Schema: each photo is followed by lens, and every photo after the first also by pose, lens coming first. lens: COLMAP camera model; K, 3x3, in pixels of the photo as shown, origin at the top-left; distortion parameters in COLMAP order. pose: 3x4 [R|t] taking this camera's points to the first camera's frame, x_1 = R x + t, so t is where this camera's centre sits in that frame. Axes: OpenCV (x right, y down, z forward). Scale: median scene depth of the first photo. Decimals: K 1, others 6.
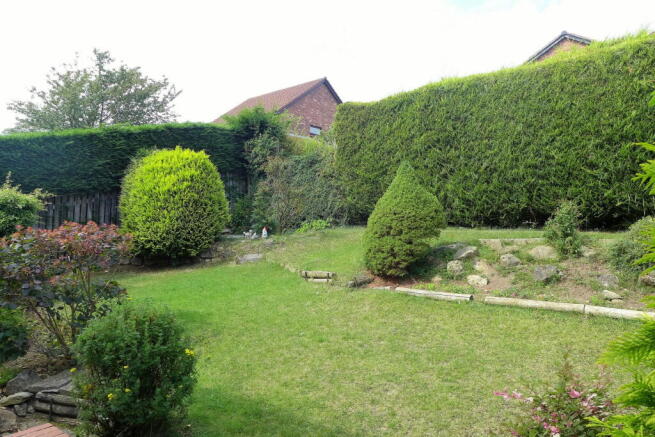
lens RADIAL K [[436.8, 0, 327.5], [0, 436.8, 218.5], [0, 0, 1]] dist [-0.059025, 0.002359]
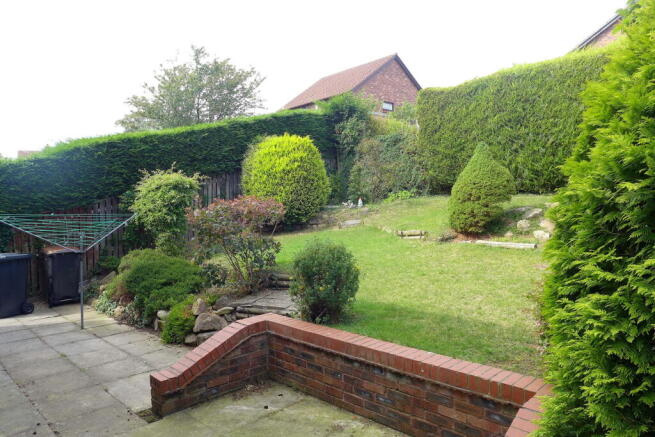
lens RADIAL K [[436.8, 0, 327.5], [0, 436.8, 218.5], [0, 0, 1]] dist [-0.059025, 0.002359]
pose [[0.987965, -0.016043, -0.153843, -0.051437], [0.025458, 0.997908, 0.059422, 0.002770], [0.152568, -0.062624, 0.986307, -0.217955]]
